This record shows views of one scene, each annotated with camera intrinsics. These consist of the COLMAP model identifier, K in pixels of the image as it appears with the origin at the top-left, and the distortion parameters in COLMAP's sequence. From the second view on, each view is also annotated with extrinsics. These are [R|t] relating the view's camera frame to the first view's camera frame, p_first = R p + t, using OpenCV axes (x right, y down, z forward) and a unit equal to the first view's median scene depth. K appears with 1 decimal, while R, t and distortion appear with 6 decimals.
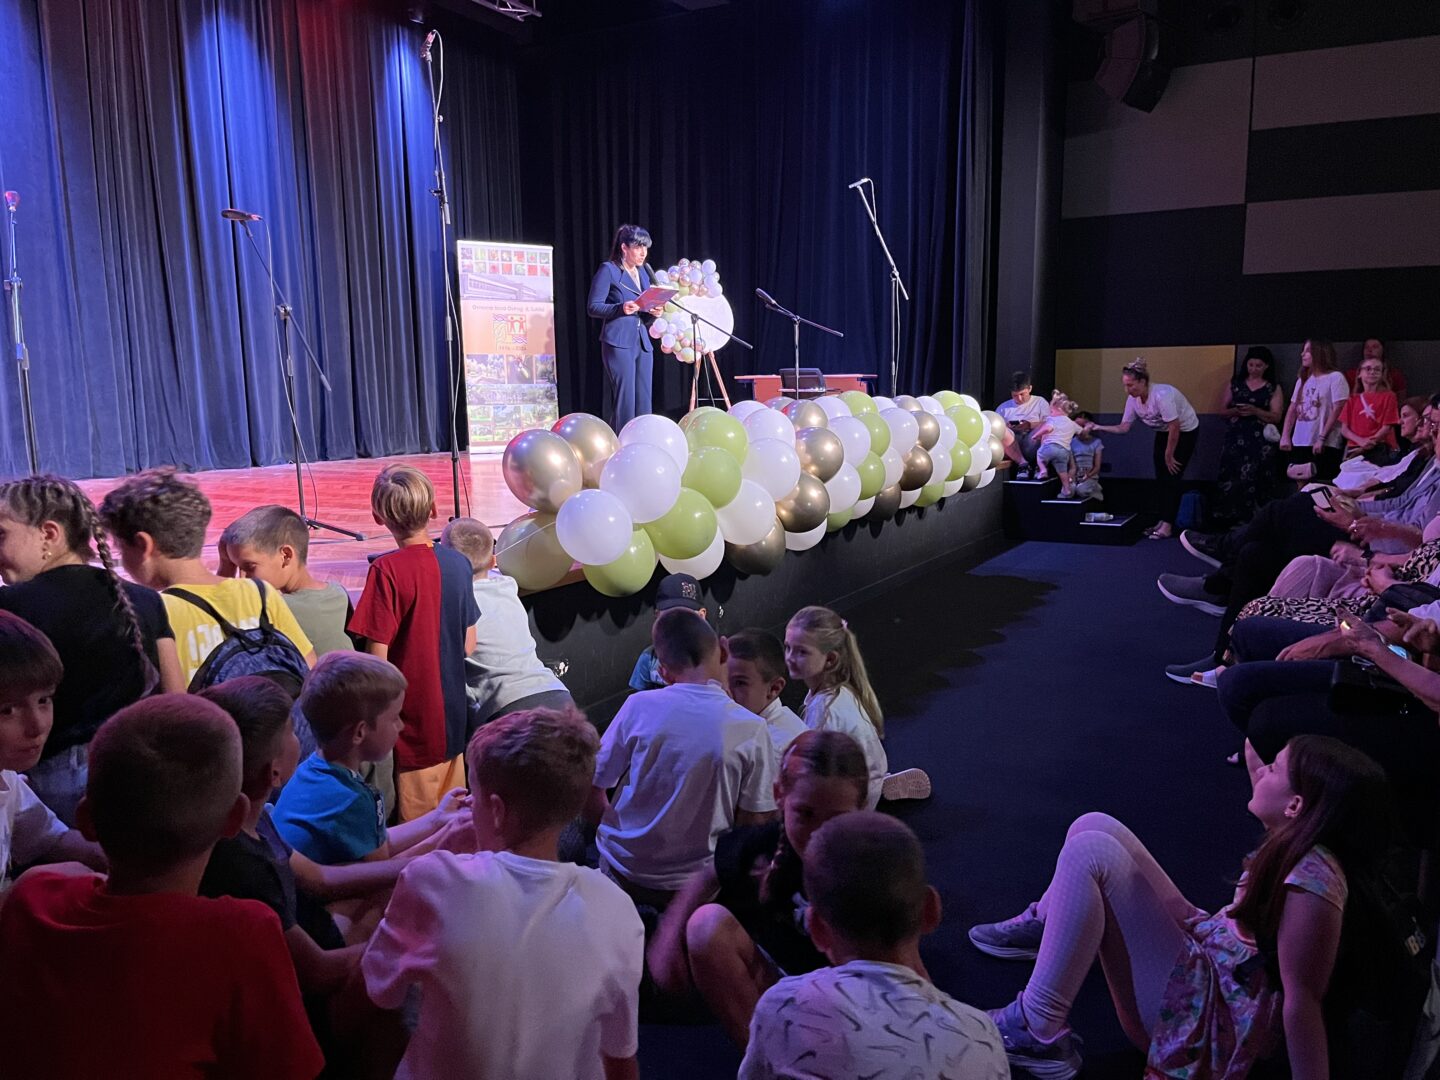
lens RADIAL K [[1082.9, 0, 724.7], [0, 1082.9, 539.9], [0, 0, 1]] dist [0.049044, -0.054589]
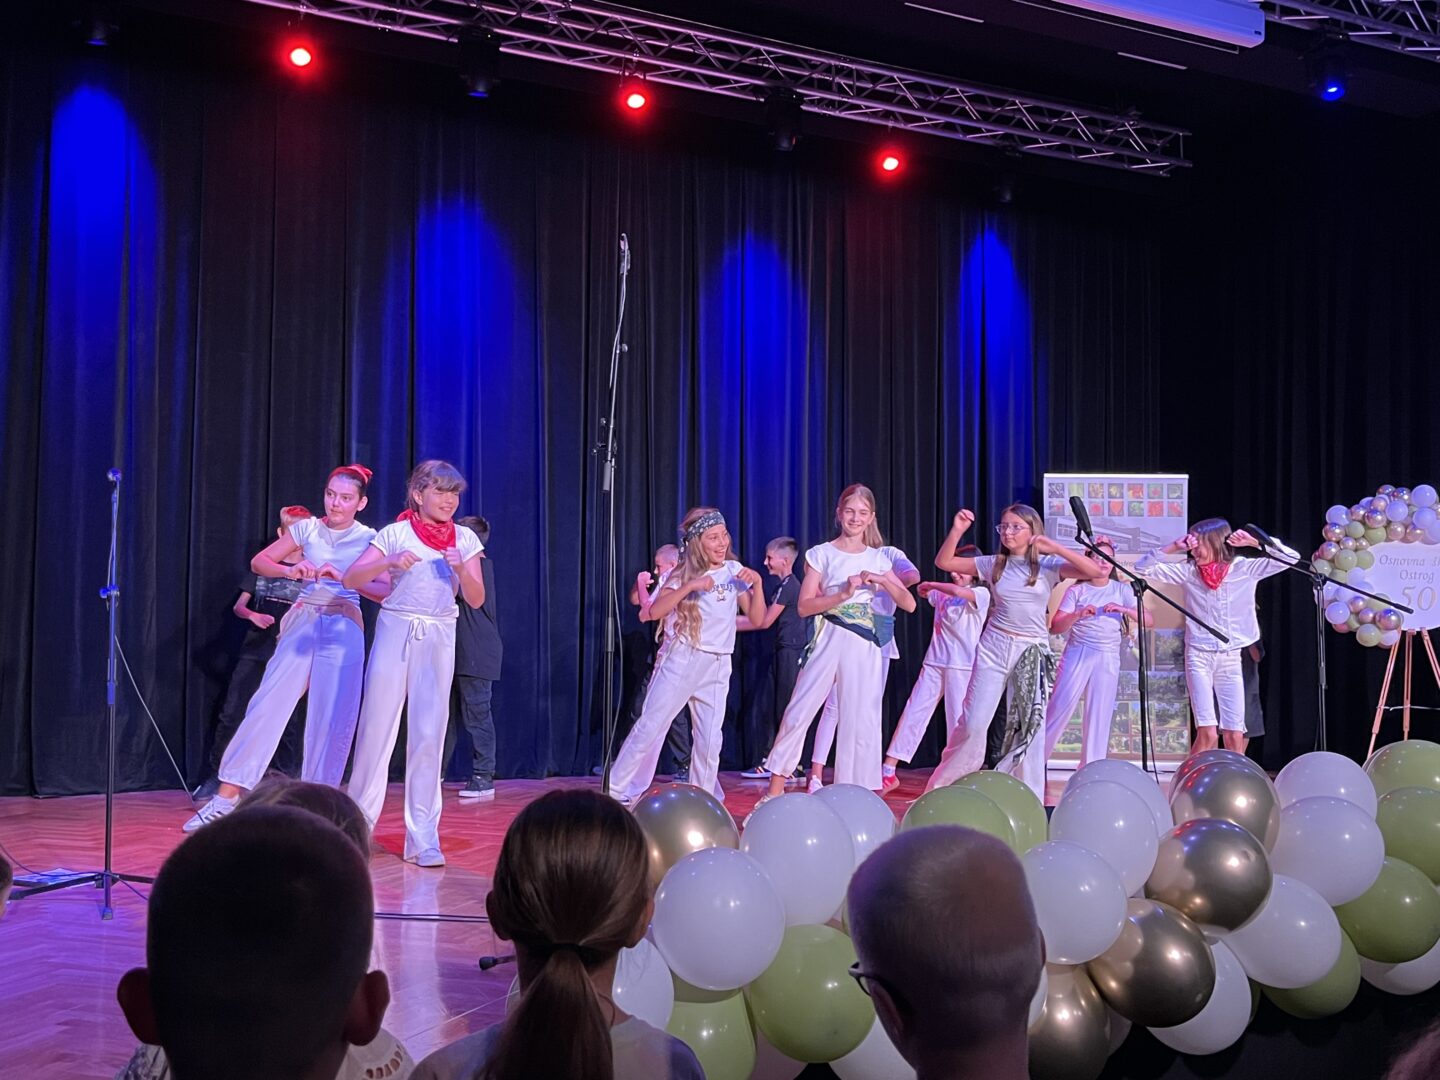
lens RADIAL K [[1445.0, 0, 709.1], [0, 1445.0, 544.9], [0, 0, 1]] dist [0.024476, 0.000000]
pose [[0.822883, -0.016677, -0.567966, 0.118154], [-0.101672, 0.979116, -0.176053, -0.035522], [0.559041, 0.202617, 0.804002, 0.107914]]
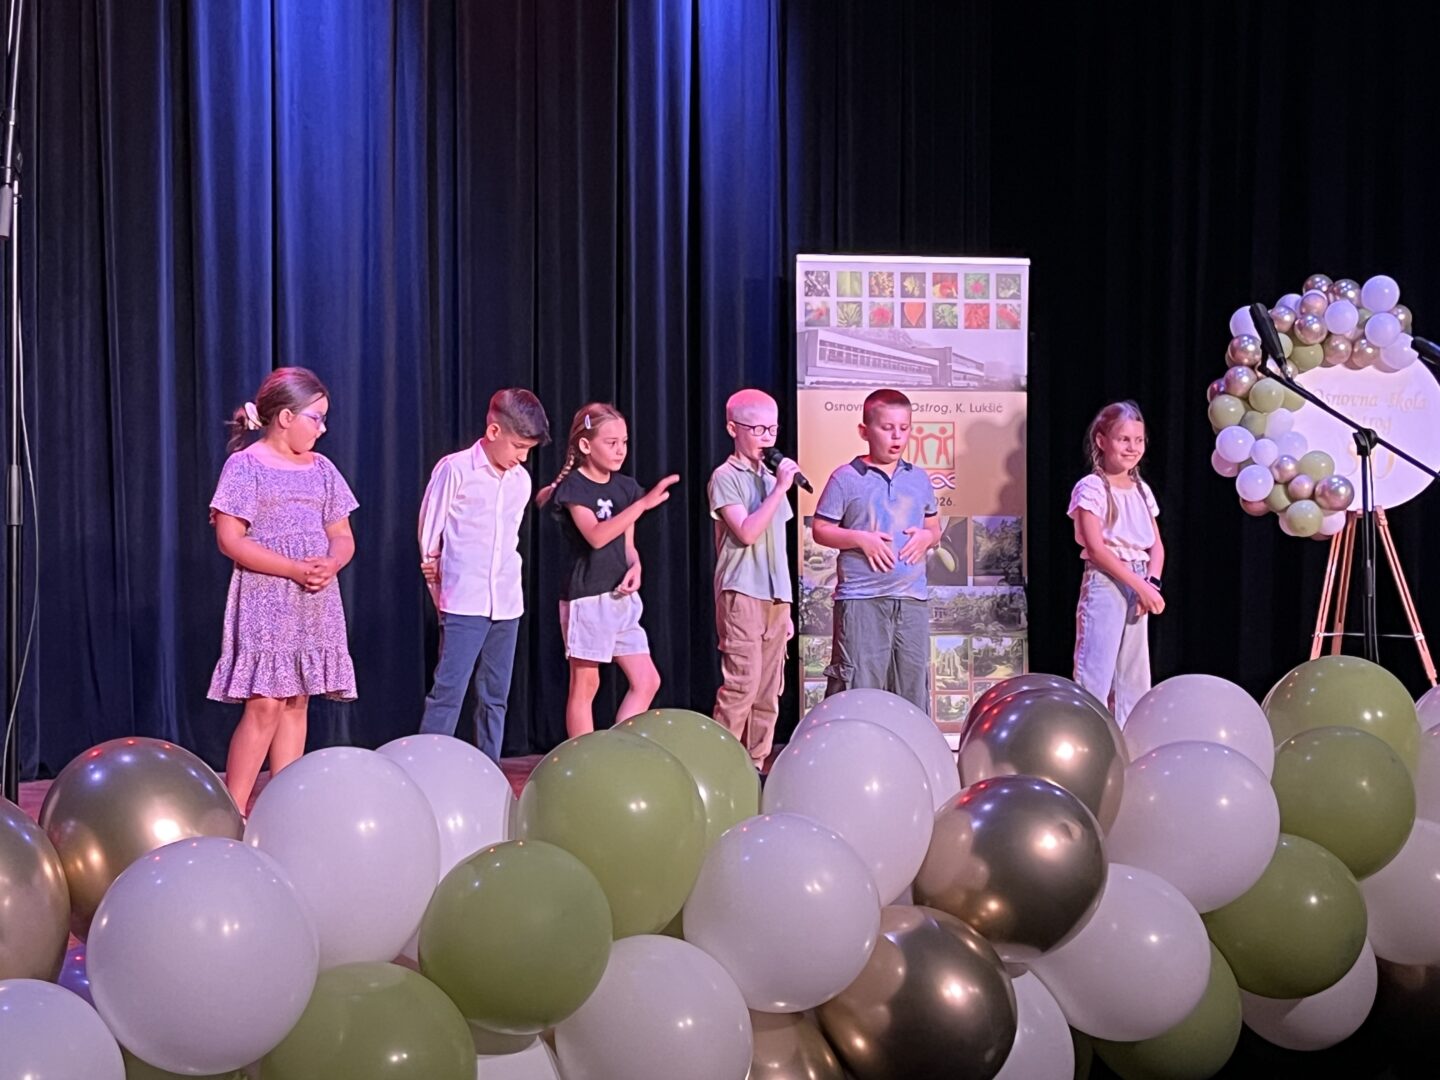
lens RADIAL K [[2524.1, 0, 709.6], [0, 2524.1, 552.0], [0, 0, 1]] dist [0.097896, 0.000000]
pose [[0.913987, 0.010930, -0.405596, 0.127878], [-0.069757, 0.988985, -0.130544, -0.026871], [0.399702, 0.147609, 0.904682, 0.103692]]
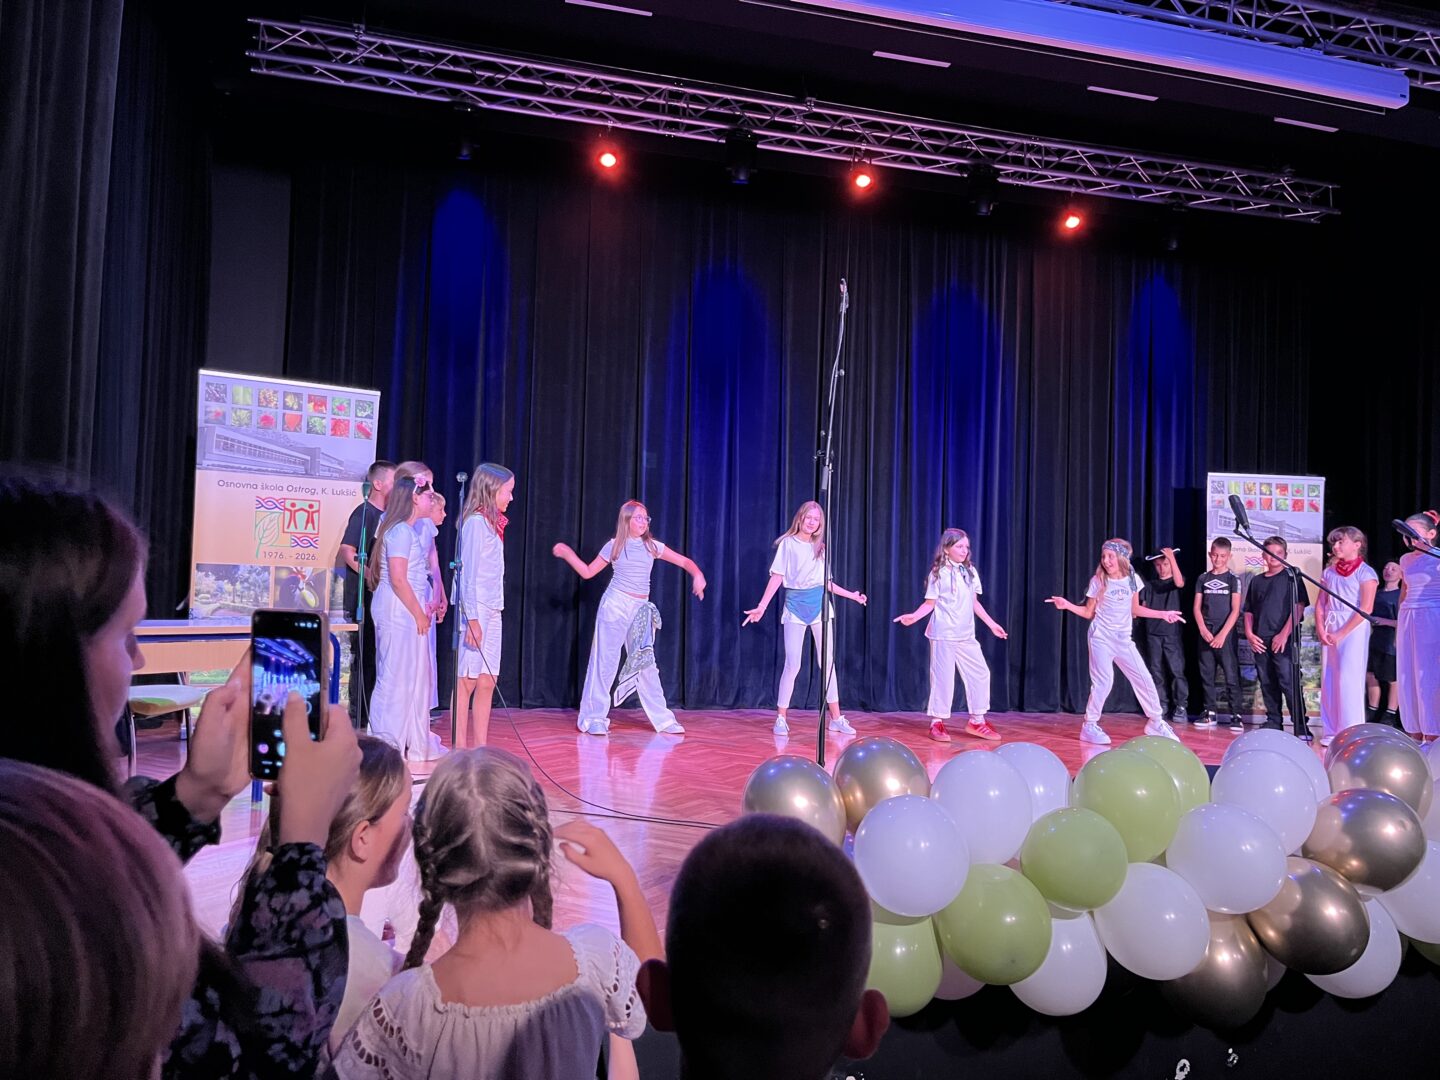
lens RADIAL K [[1082.9, 0, 715.0], [0, 1082.9, 546.1], [0, 0, 1]] dist [0.049044, -0.054589]
pose [[0.702476, 0.002503, -0.711703, 0.105403], [-0.142096, 0.980353, -0.136806, -0.042296], [0.697378, 0.197233, 0.689030, 0.130908]]
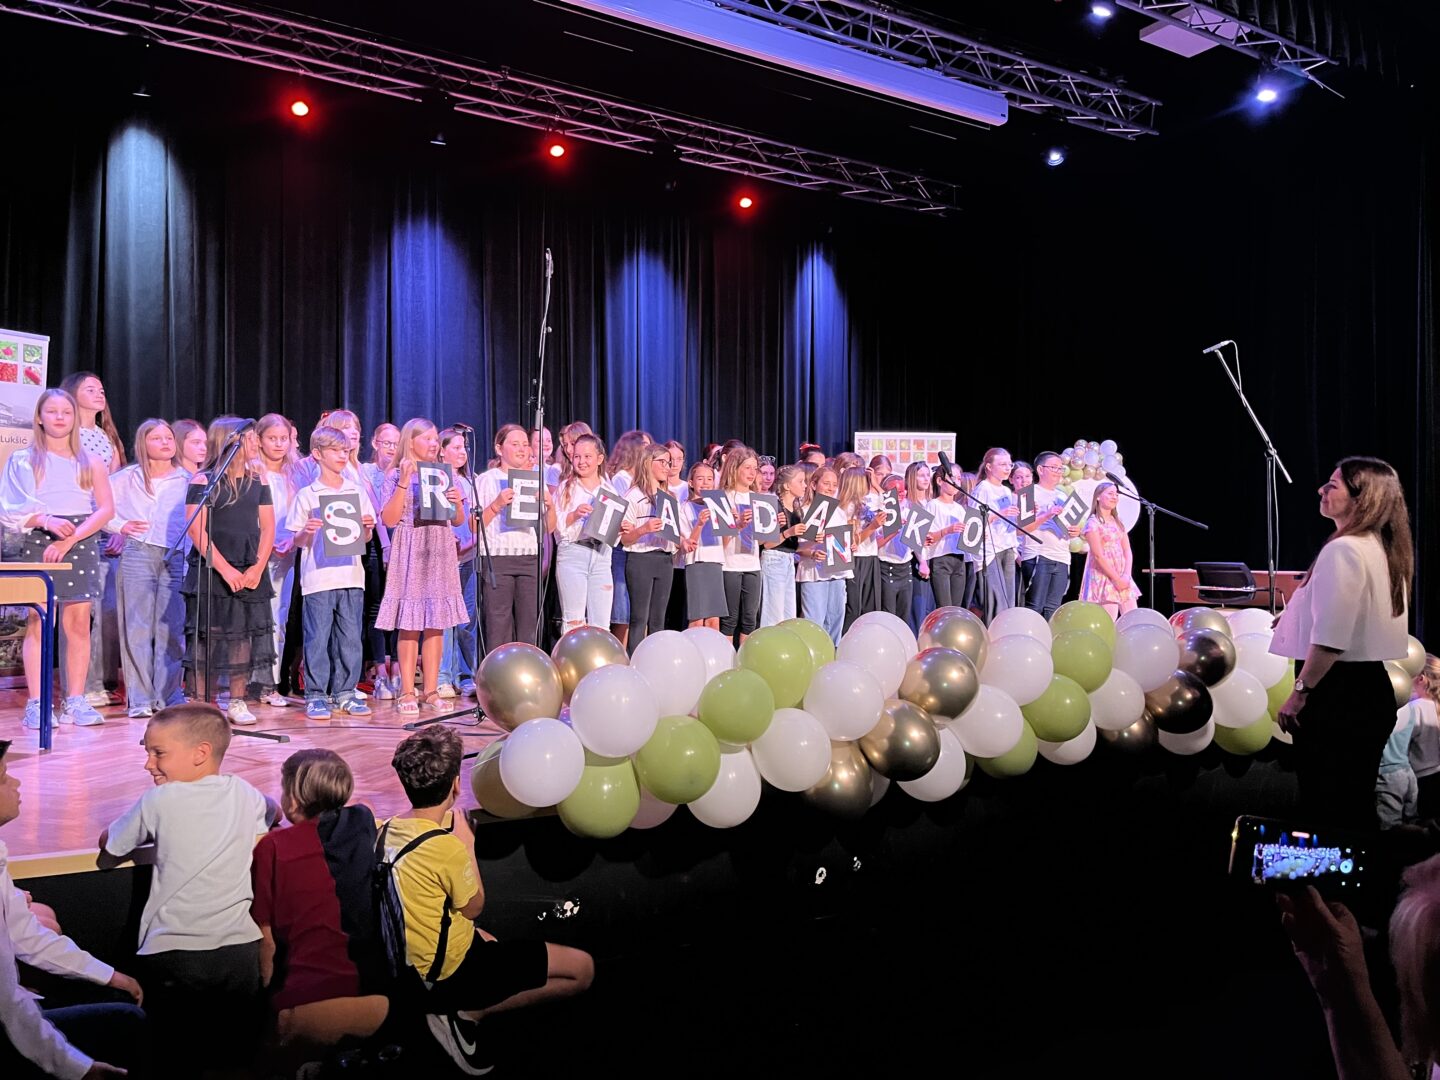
lens RADIAL K [[1082.9, 0, 710.8], [0, 1082.9, 544.5], [0, 0, 1]] dist [0.049044, -0.054589]
pose [[0.869207, 0.008683, -0.494372, 0.137200], [-0.087434, 0.986789, -0.136395, -0.022698], [0.486656, 0.161780, 0.858483, 0.086081]]
